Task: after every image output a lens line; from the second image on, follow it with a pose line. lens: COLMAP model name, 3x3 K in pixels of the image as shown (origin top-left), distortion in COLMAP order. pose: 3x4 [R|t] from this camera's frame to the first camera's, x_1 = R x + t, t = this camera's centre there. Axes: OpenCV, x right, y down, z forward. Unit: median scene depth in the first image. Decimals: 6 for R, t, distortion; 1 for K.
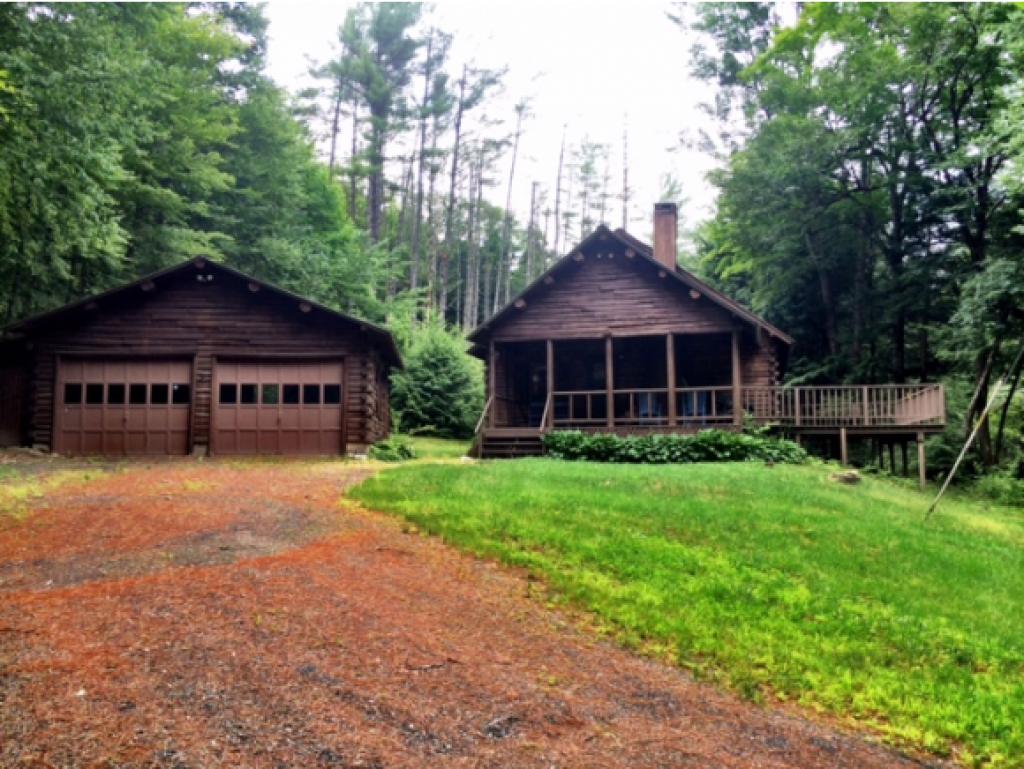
lens RADIAL K [[877.5, 0, 512.0], [0, 877.5, 384.5], [0, 0, 1]] dist [0.054394, -0.007342]
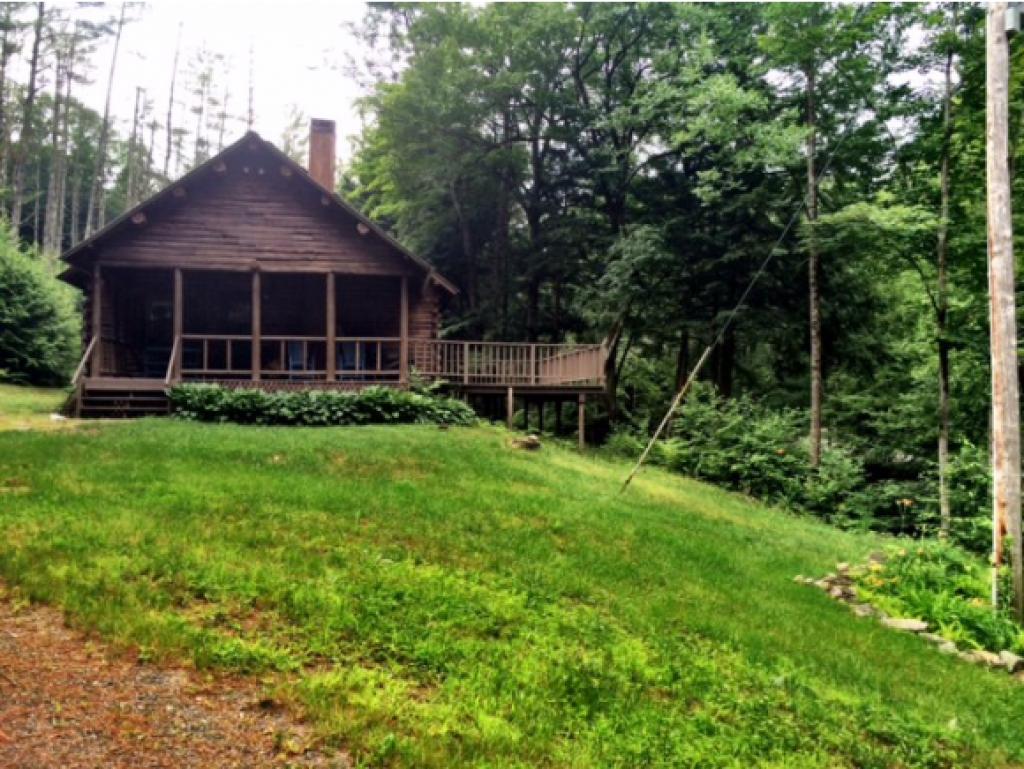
lens RADIAL K [[910.4, 0, 512.0], [0, 910.4, 384.5], [0, 0, 1]] dist [0.095385, -0.126717]
pose [[0.913741, 0.023920, 0.405593, -0.016553], [-0.047183, 0.997758, 0.047453, -0.000086], [-0.403549, -0.062497, 0.912821, 0.107400]]
